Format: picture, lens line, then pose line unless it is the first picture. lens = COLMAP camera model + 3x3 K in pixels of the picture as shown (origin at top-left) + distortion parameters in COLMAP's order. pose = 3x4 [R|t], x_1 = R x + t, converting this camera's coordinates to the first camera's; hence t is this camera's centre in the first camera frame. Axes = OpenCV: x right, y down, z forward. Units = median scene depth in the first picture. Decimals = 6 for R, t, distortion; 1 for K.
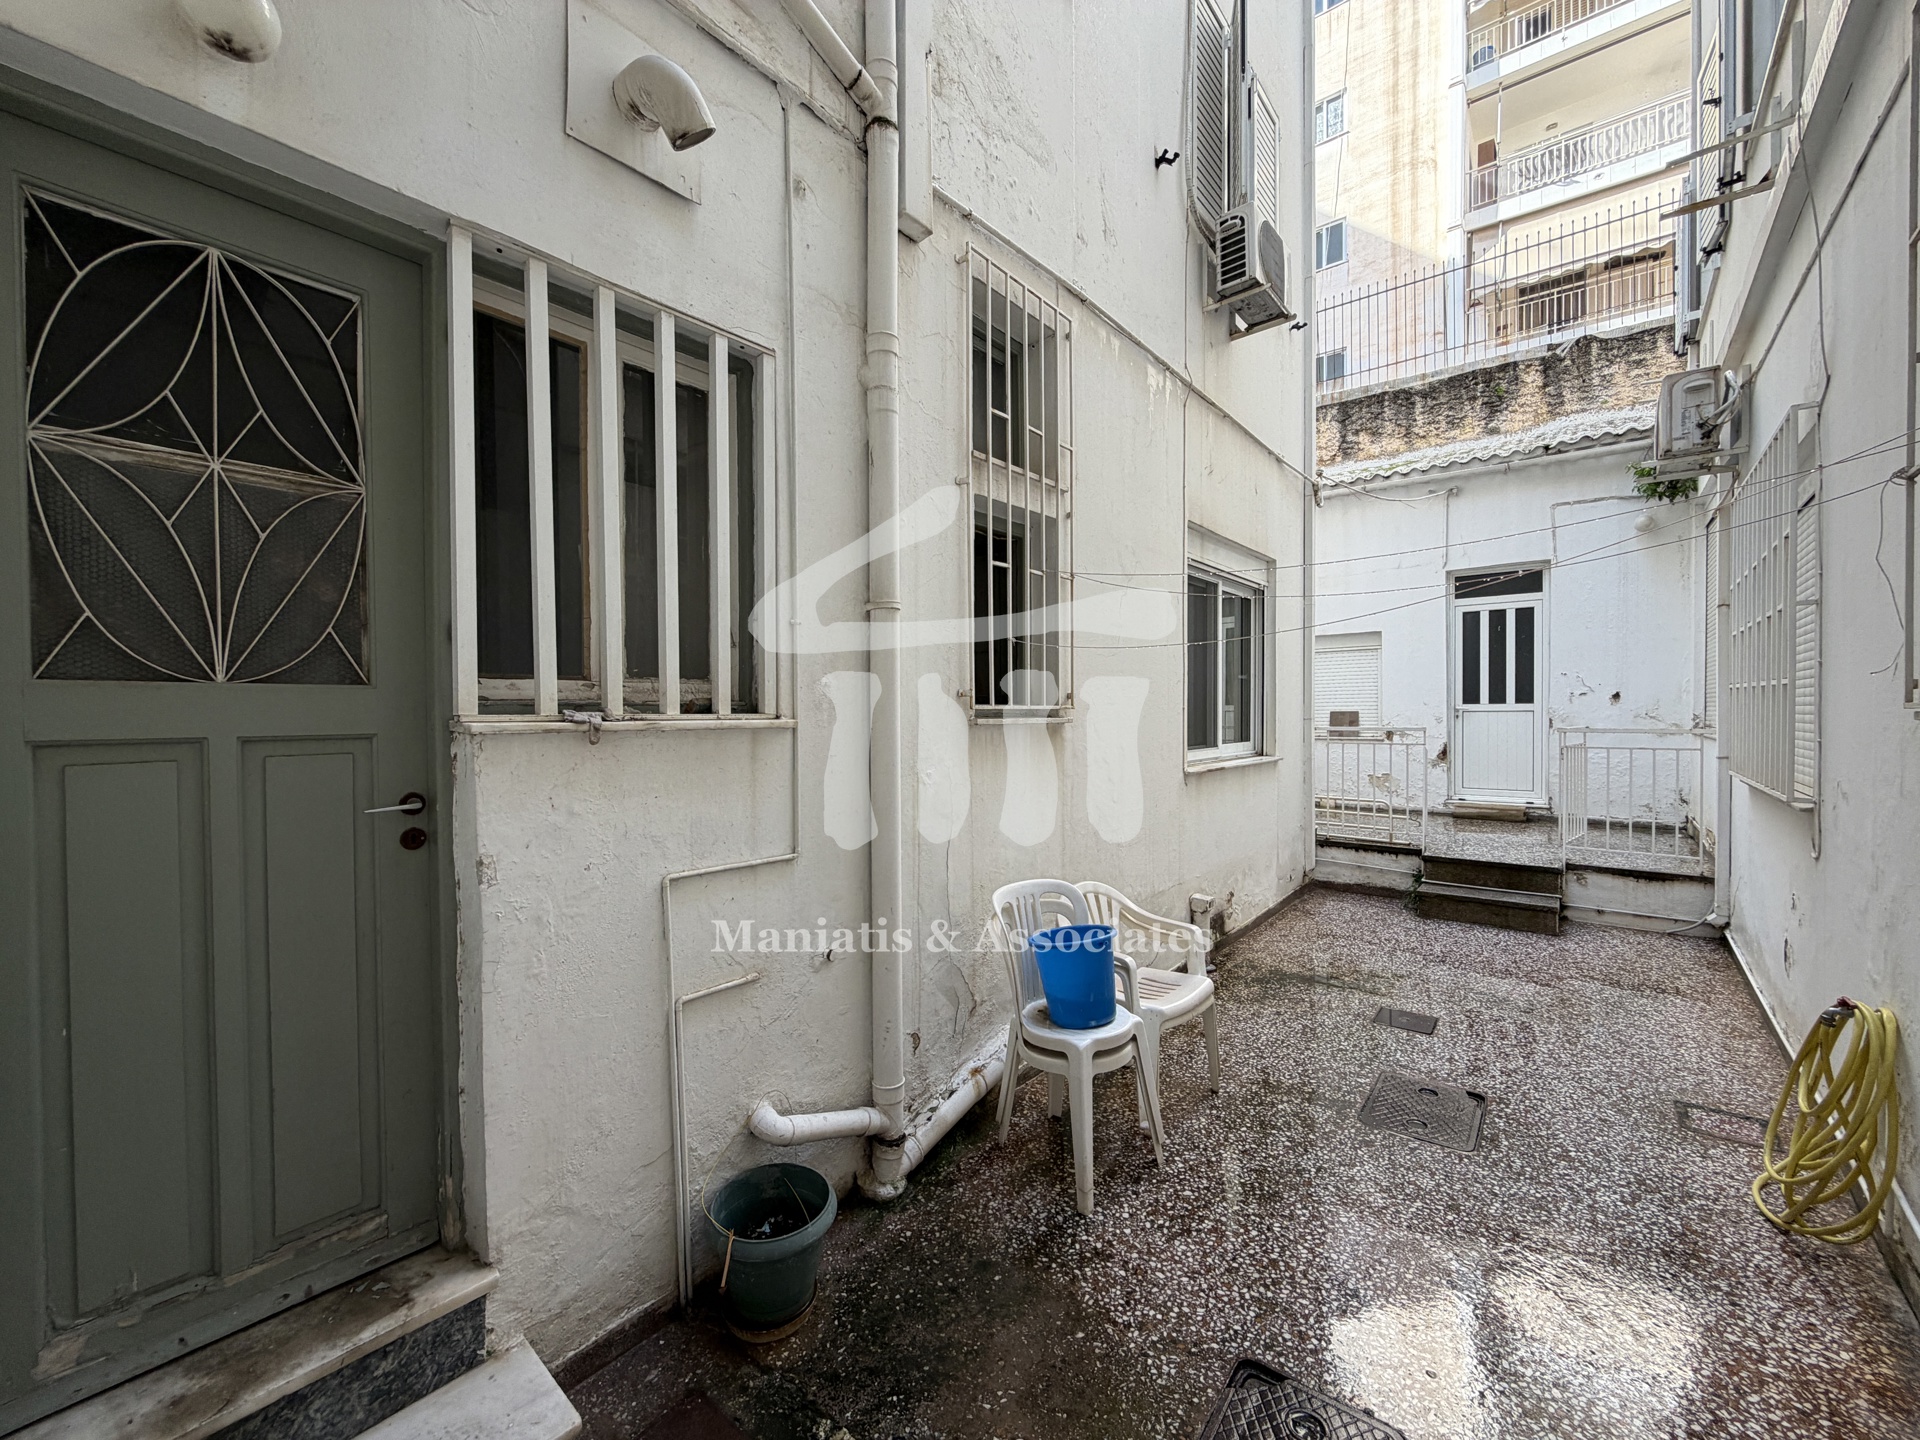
lens RADIAL K [[767.1, 0, 956.5], [0, 767.1, 715.6], [0, 0, 1]] dist [0.002203, -0.000165]
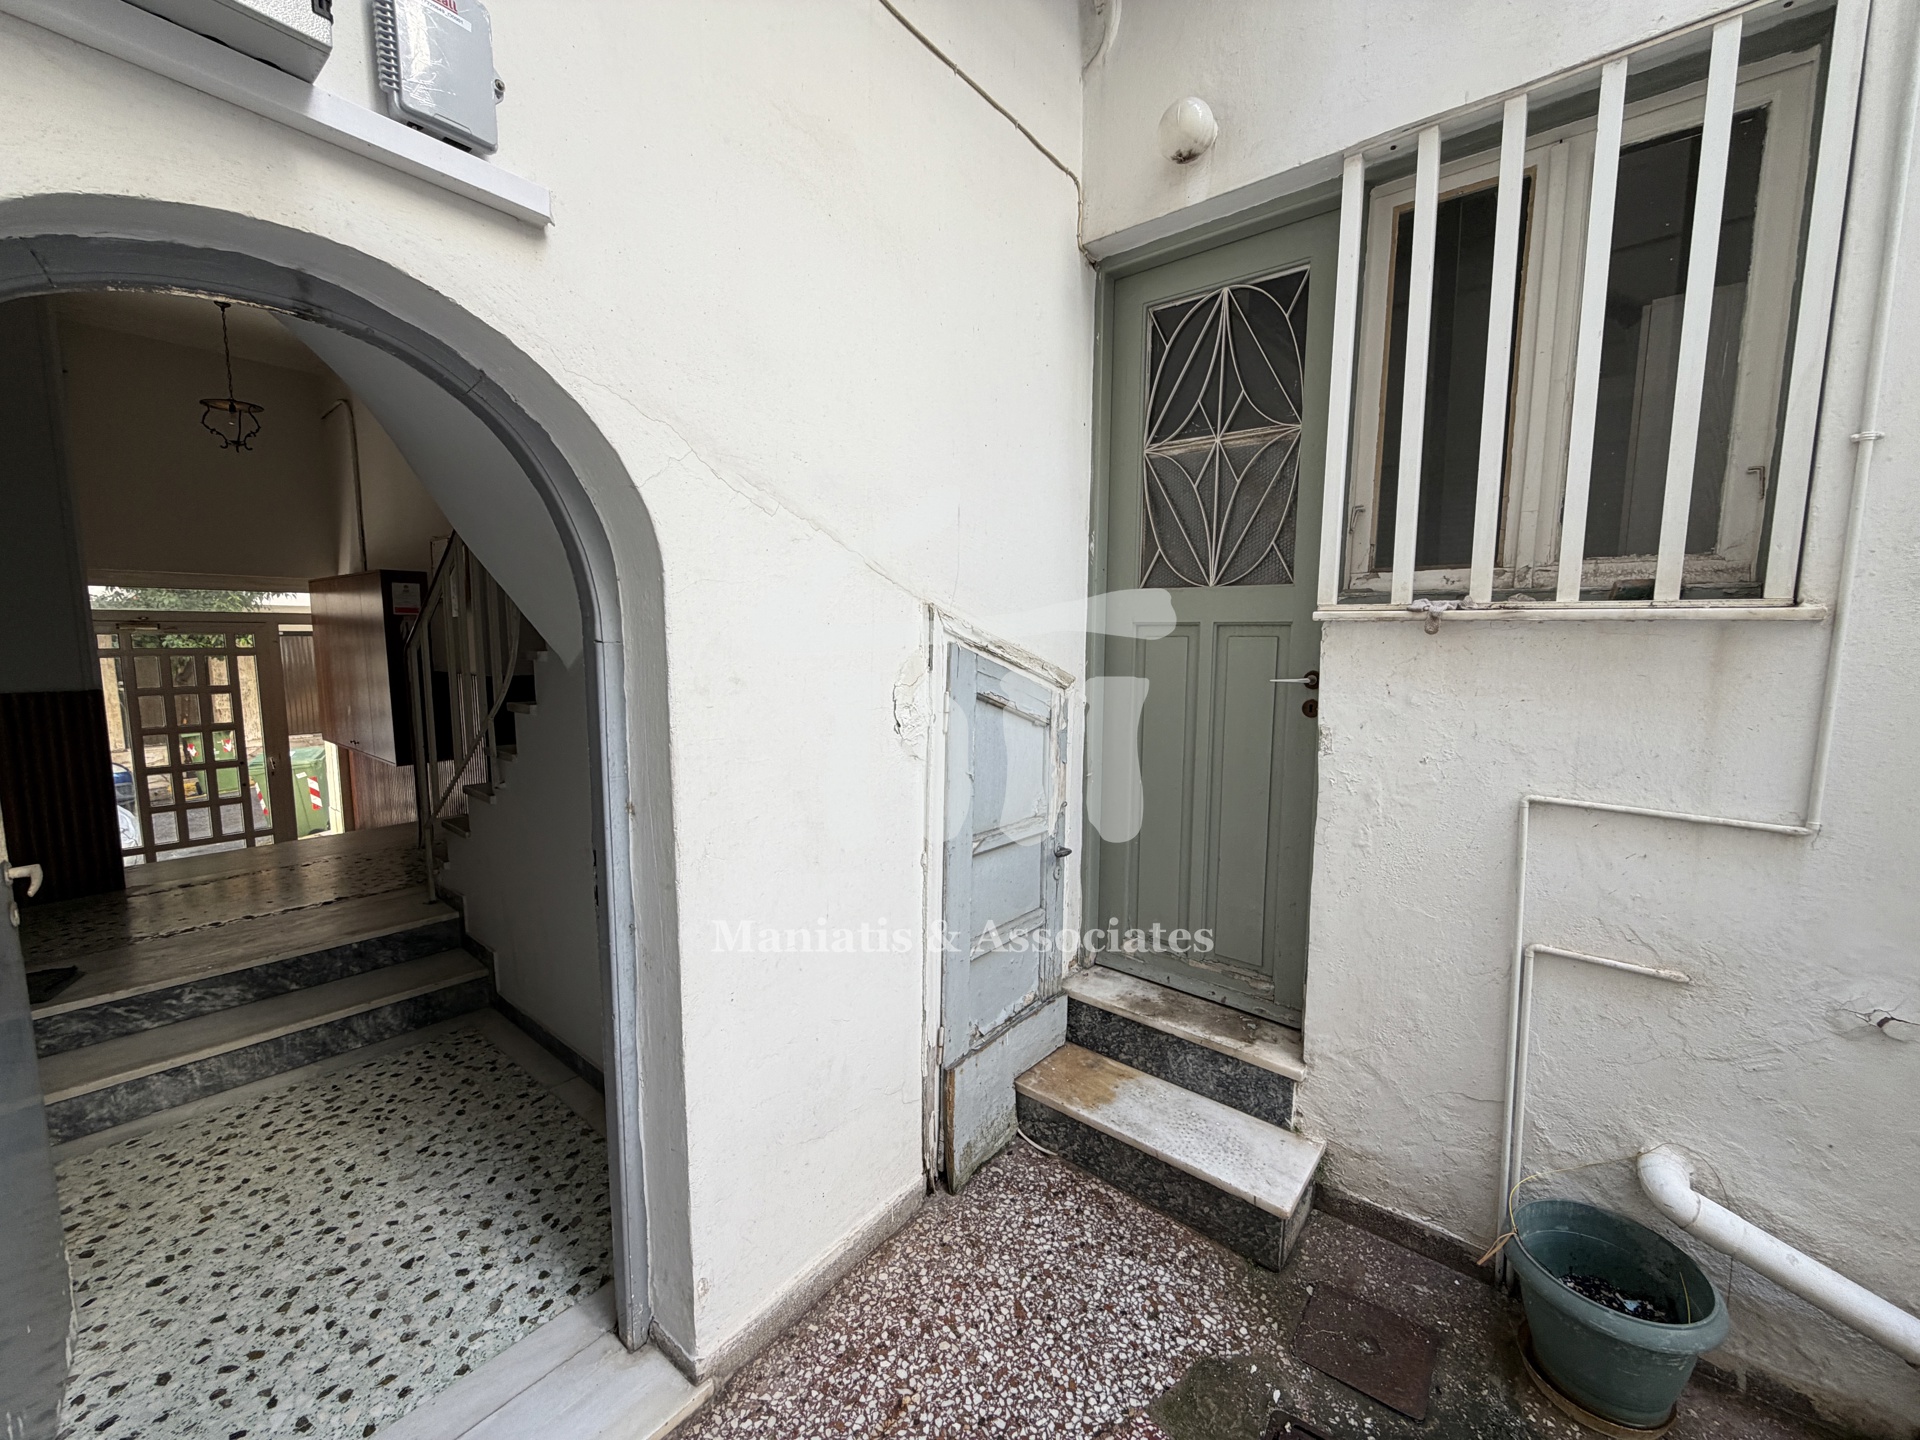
lens RADIAL K [[767.1, 0, 960.5], [0, 767.1, 719.3], [0, 0, 1]] dist [0.002203, -0.000165]
pose [[0.015012, 0.115273, -0.993220, 0.409327], [-0.015961, 0.993233, 0.115033, 0.036090], [0.999760, 0.014126, 0.016751, 0.336594]]
